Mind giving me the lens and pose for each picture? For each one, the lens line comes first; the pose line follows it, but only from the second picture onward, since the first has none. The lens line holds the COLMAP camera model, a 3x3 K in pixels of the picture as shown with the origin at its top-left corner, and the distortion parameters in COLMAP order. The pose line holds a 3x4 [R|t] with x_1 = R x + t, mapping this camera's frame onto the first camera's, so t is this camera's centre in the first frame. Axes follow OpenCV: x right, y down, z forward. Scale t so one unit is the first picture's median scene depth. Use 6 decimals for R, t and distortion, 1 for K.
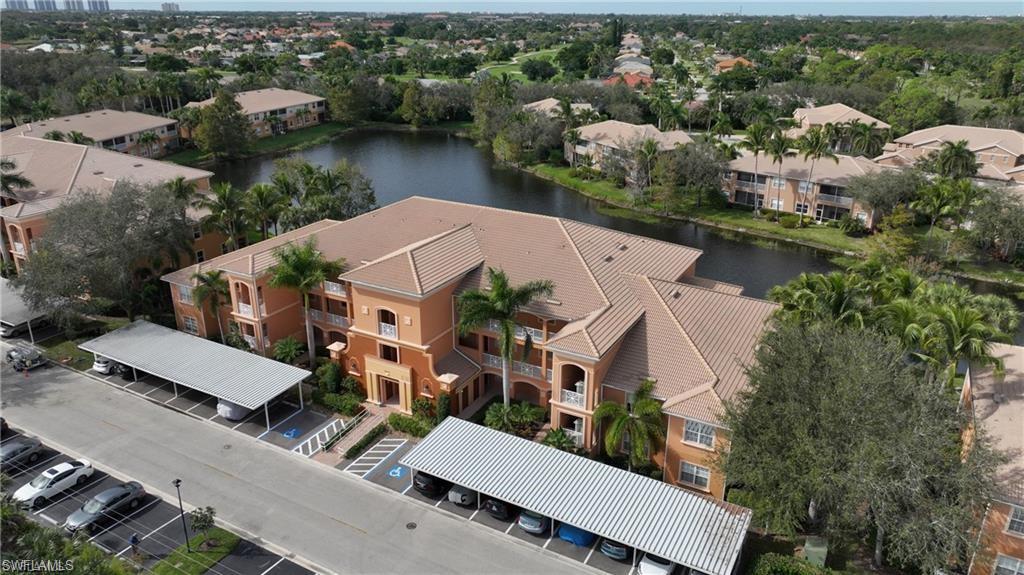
lens RADIAL K [[718.5, 0, 512.0], [0, 718.5, 287.5], [0, 0, 1]] dist [0.002838, 0.009397]
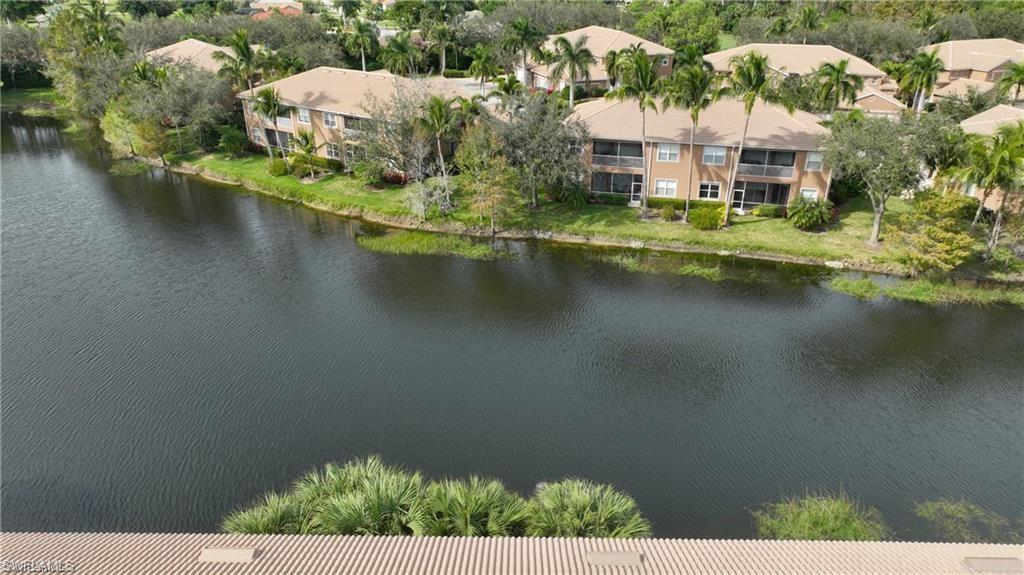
lens RADIAL K [[718.5, 0, 512.0], [0, 718.5, 287.5], [0, 0, 1]] dist [0.002838, 0.009397]
pose [[0.879782, -0.202141, 0.430260, -0.032669], [0.171239, 0.979087, 0.109842, -0.228294], [-0.443466, -0.022960, 0.895997, 0.967860]]
